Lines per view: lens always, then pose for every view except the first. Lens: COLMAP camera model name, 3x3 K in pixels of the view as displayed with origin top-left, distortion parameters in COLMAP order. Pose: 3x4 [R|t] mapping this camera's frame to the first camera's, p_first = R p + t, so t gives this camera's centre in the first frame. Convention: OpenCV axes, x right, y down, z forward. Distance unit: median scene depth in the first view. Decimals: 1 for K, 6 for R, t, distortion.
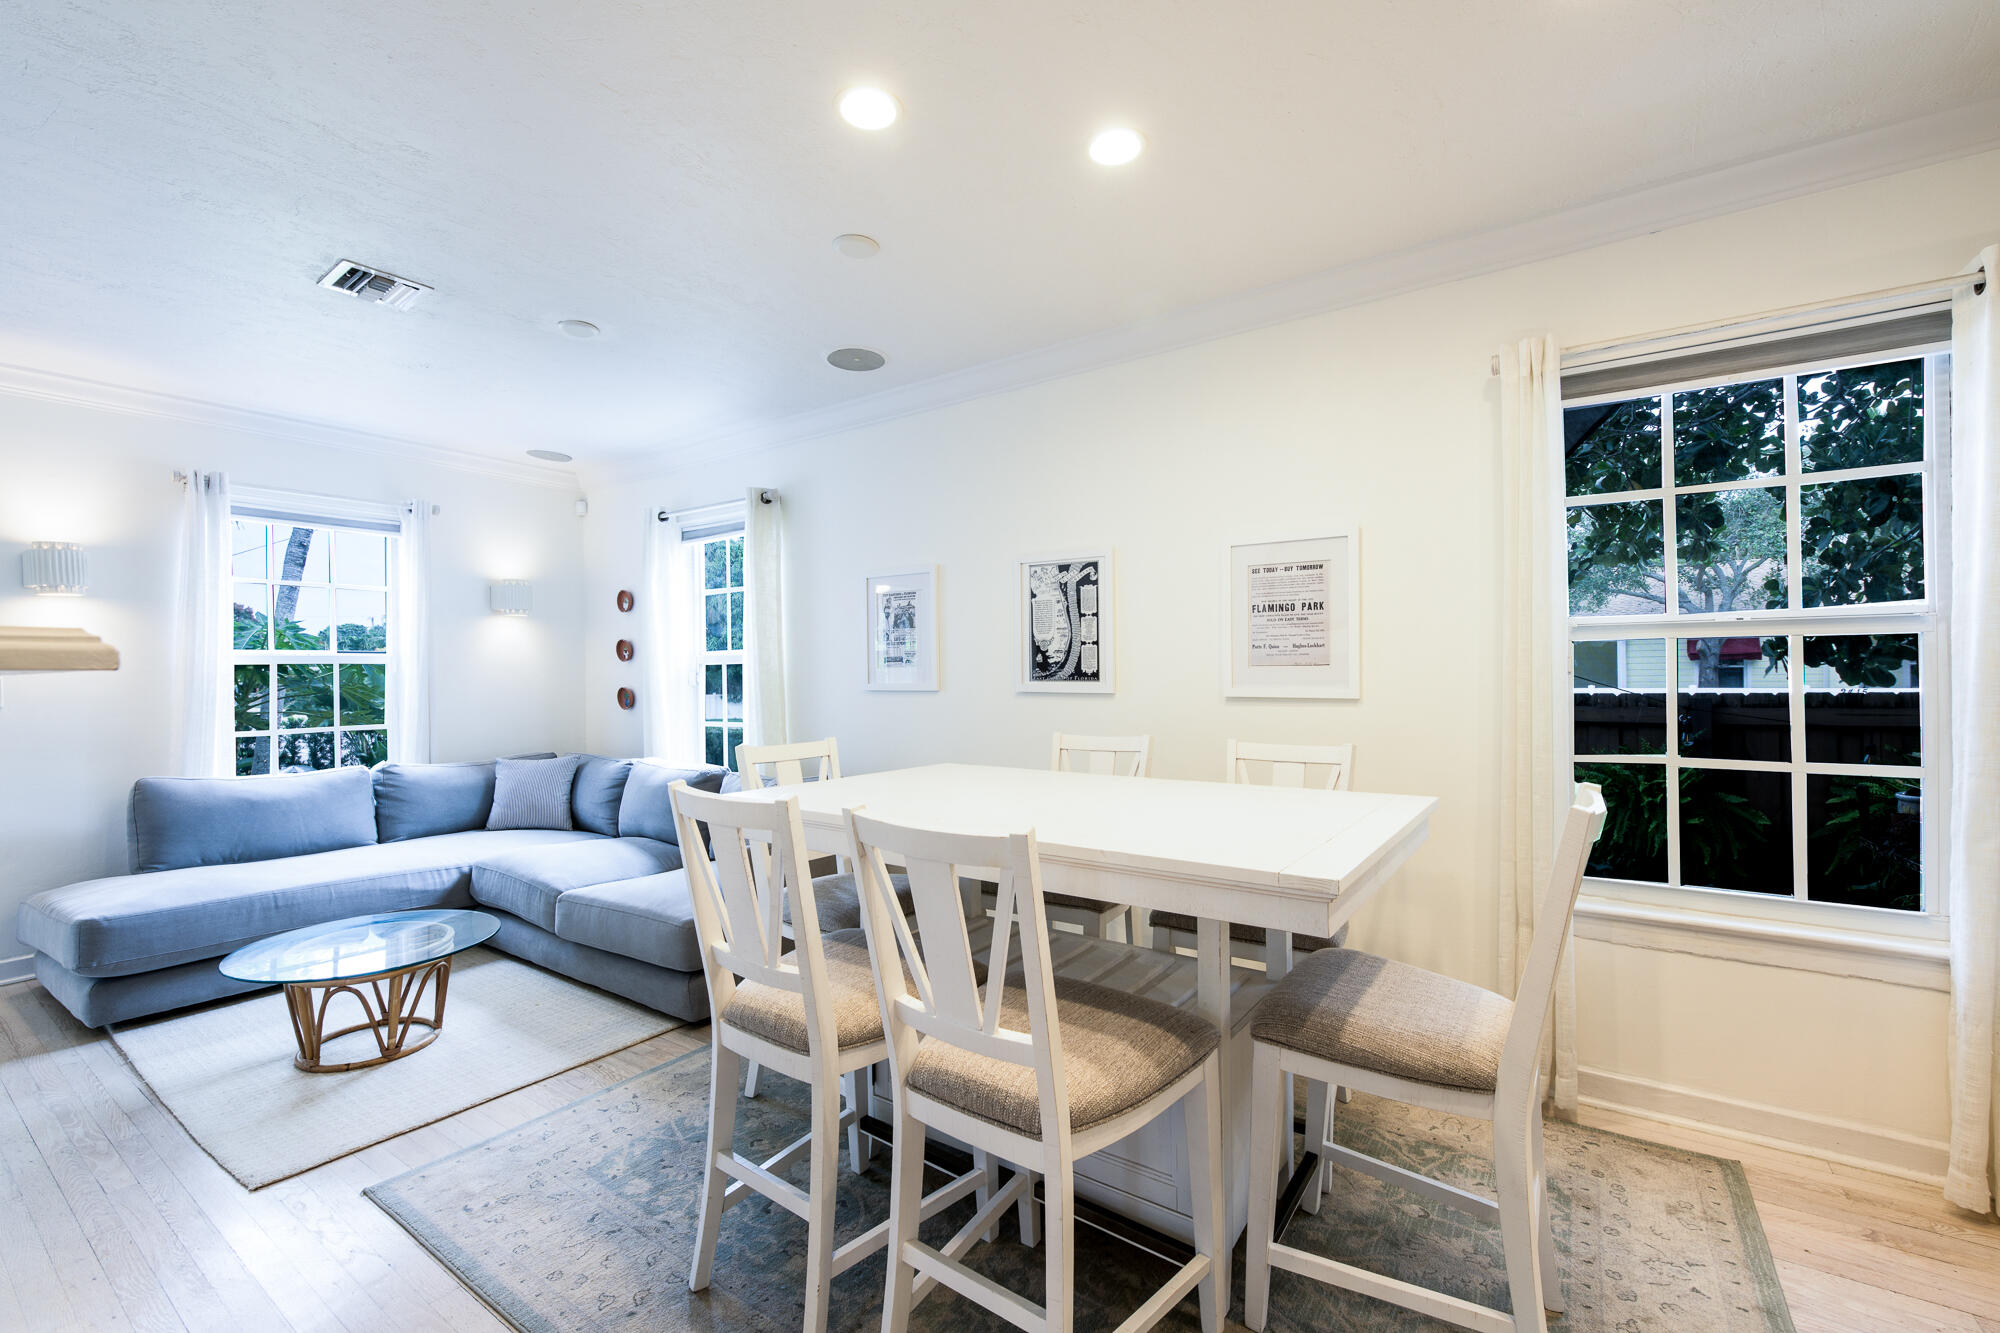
lens RADIAL K [[868.3, 0, 1000.0], [0, 868.3, 666.5], [0, 0, 1]] dist [-0.000164, -0.000058]
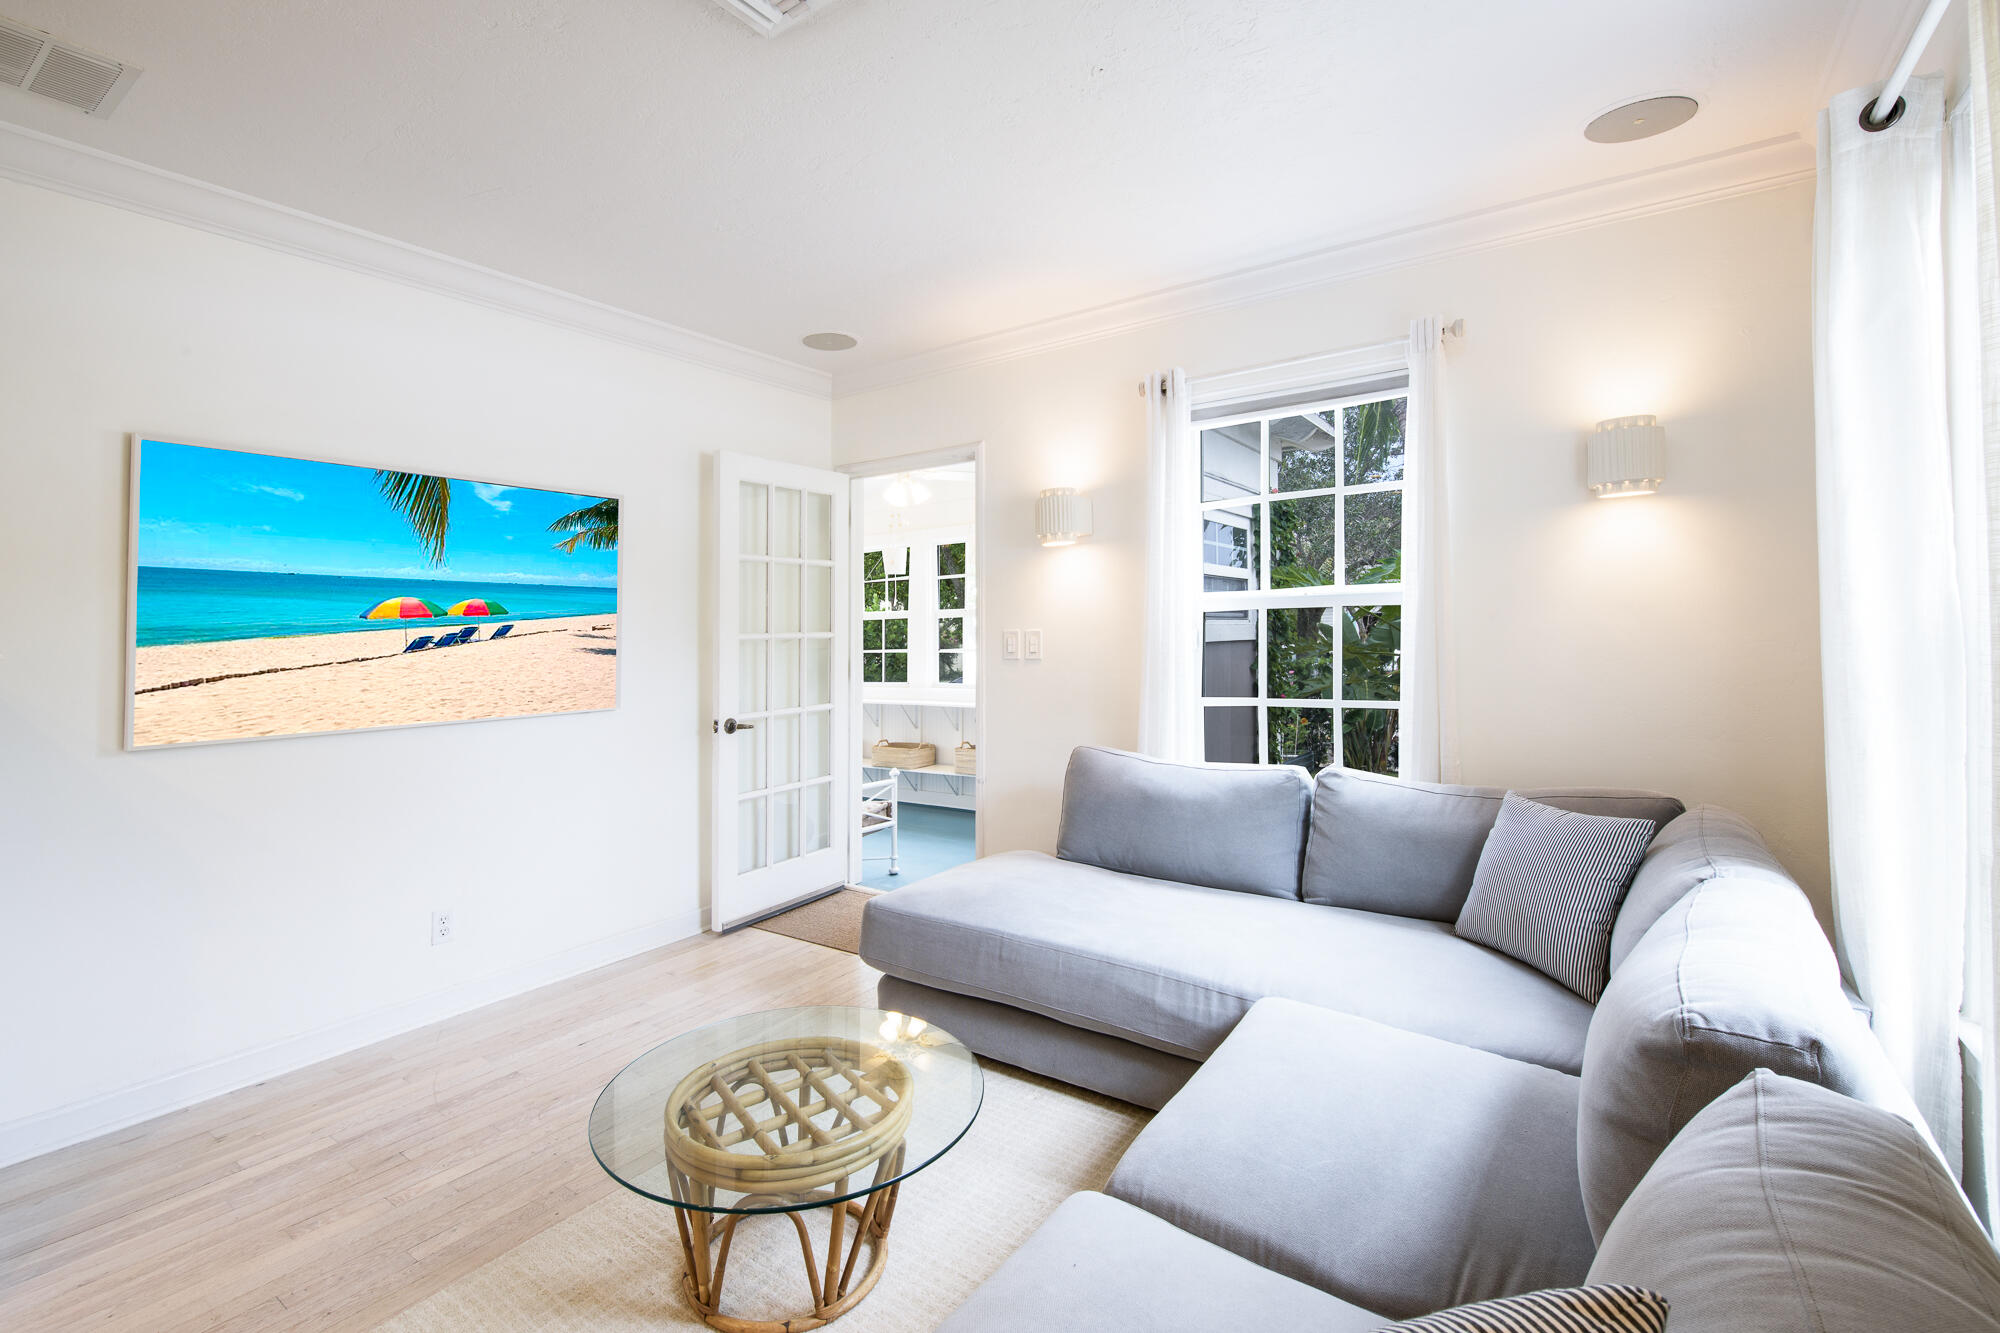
lens RADIAL K [[861.5, 0, 1017.9], [0, 861.5, 637.0], [0, 0, 1]] dist [-0.003077, 0.000169]
pose [[-0.013590, 0.015770, -0.999783, -0.114706], [0.027864, 0.999493, 0.015387, 0.003988], [0.999519, -0.027649, -0.014023, 0.927288]]
